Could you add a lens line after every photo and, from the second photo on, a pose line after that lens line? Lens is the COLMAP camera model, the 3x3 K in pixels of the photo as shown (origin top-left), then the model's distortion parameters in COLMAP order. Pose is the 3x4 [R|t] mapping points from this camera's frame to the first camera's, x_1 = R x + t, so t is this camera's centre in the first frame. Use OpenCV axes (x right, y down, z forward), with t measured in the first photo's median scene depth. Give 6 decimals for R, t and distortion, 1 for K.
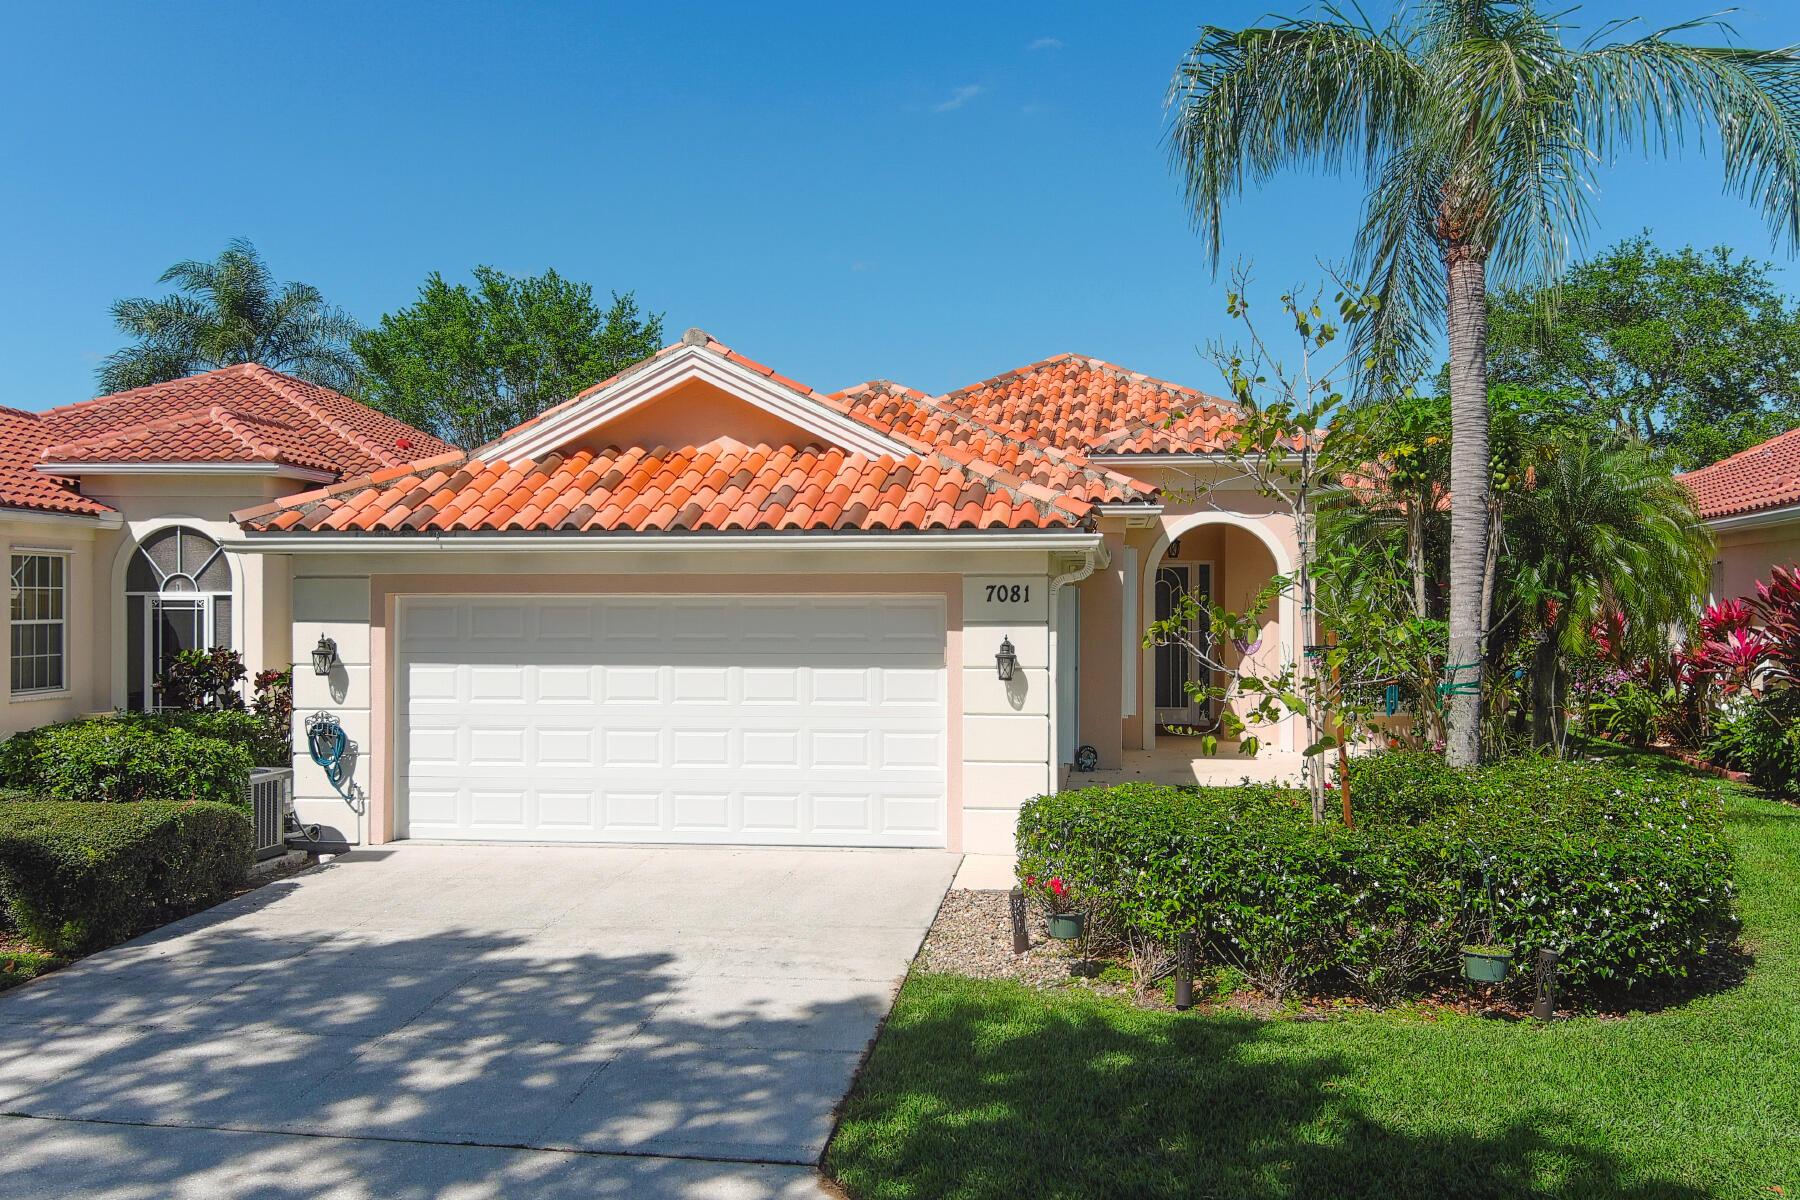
lens RADIAL K [[1458.5, 0, 900.0], [0, 1458.5, 600.0], [0, 0, 1]] dist [0.018656, -0.015179]
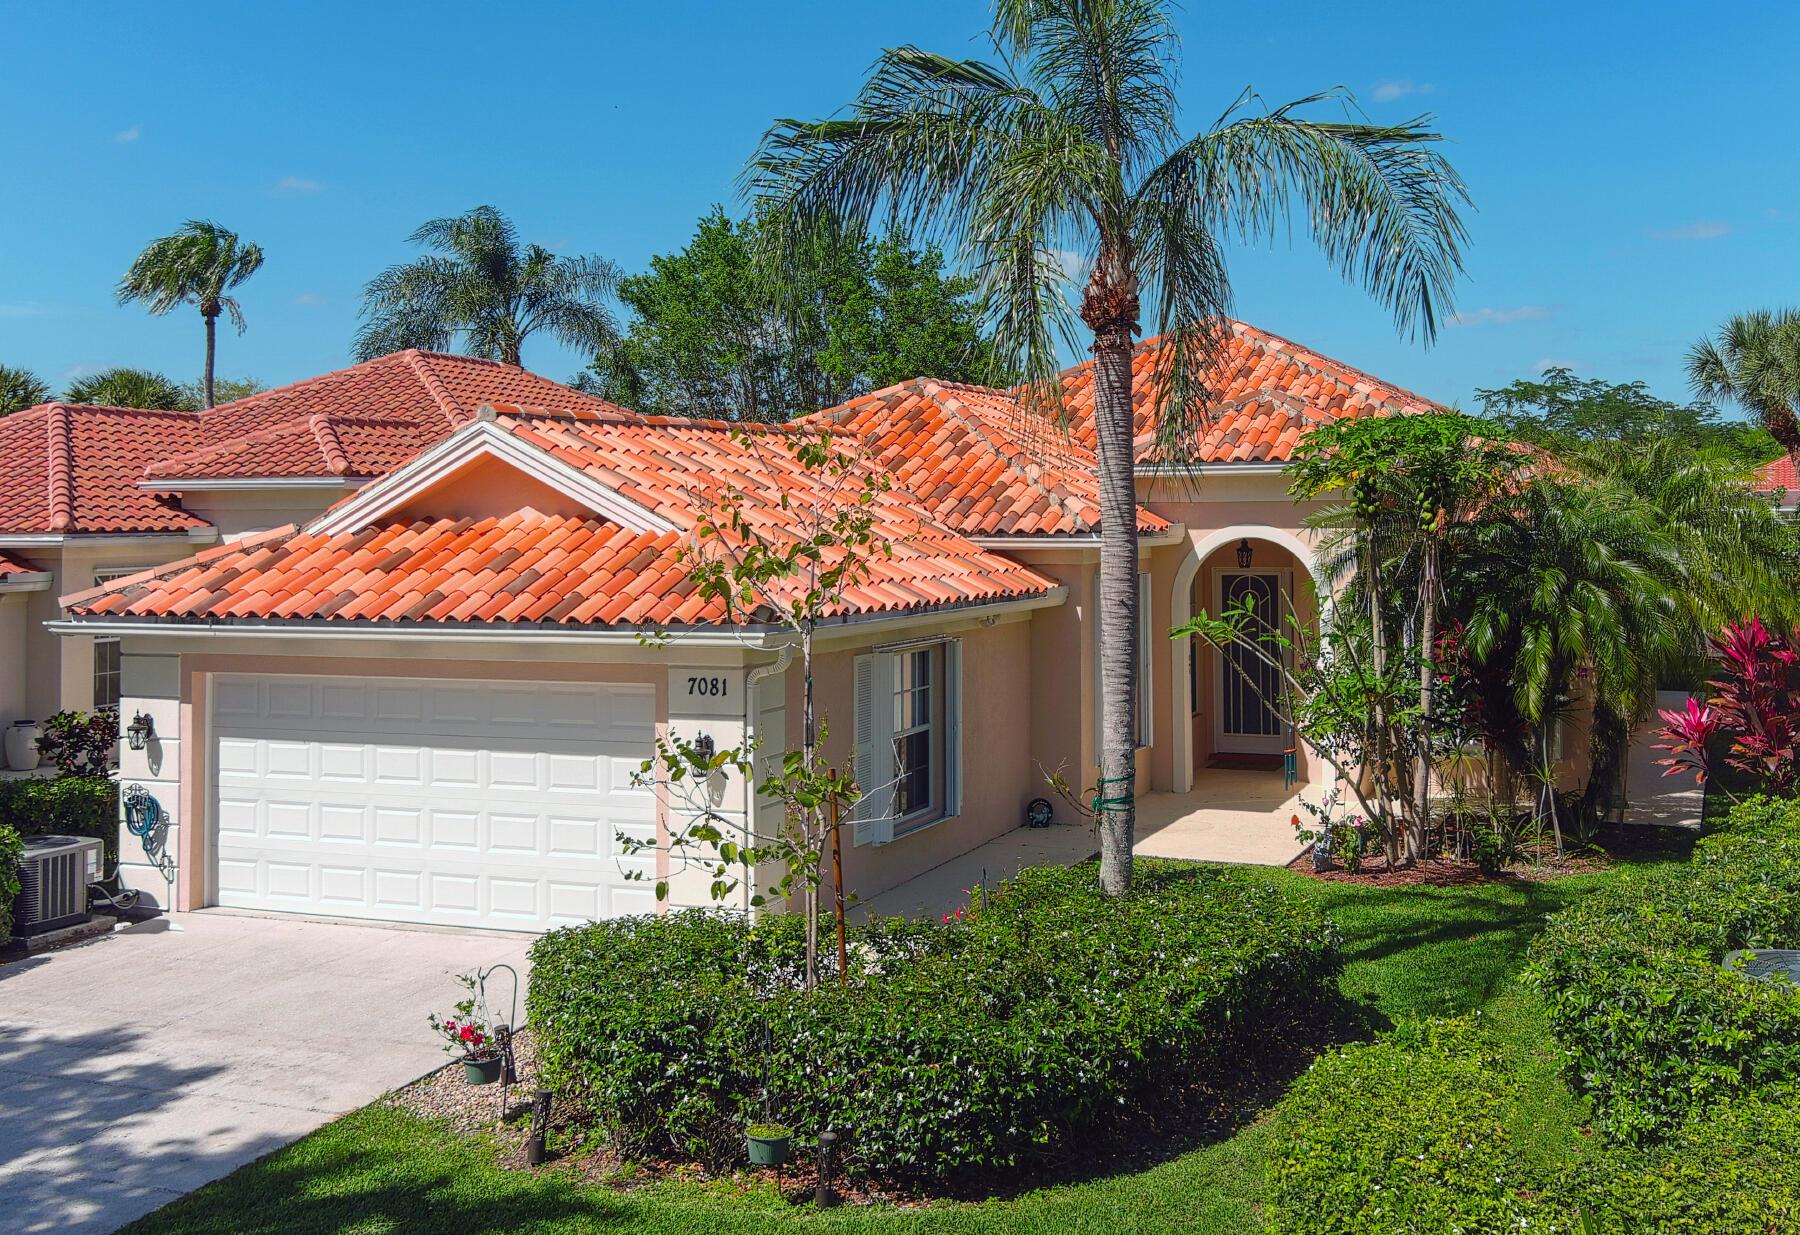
lens RADIAL K [[1661.1, 0, 900.5], [0, 1661.1, 501.3], [0, 0, 1]] dist [0.001656, -0.012213]
pose [[0.976800, -0.016860, -0.213490, 0.394260], [0.011141, 0.999547, -0.027966, -0.086114], [0.213865, 0.024939, 0.976545, -0.059734]]
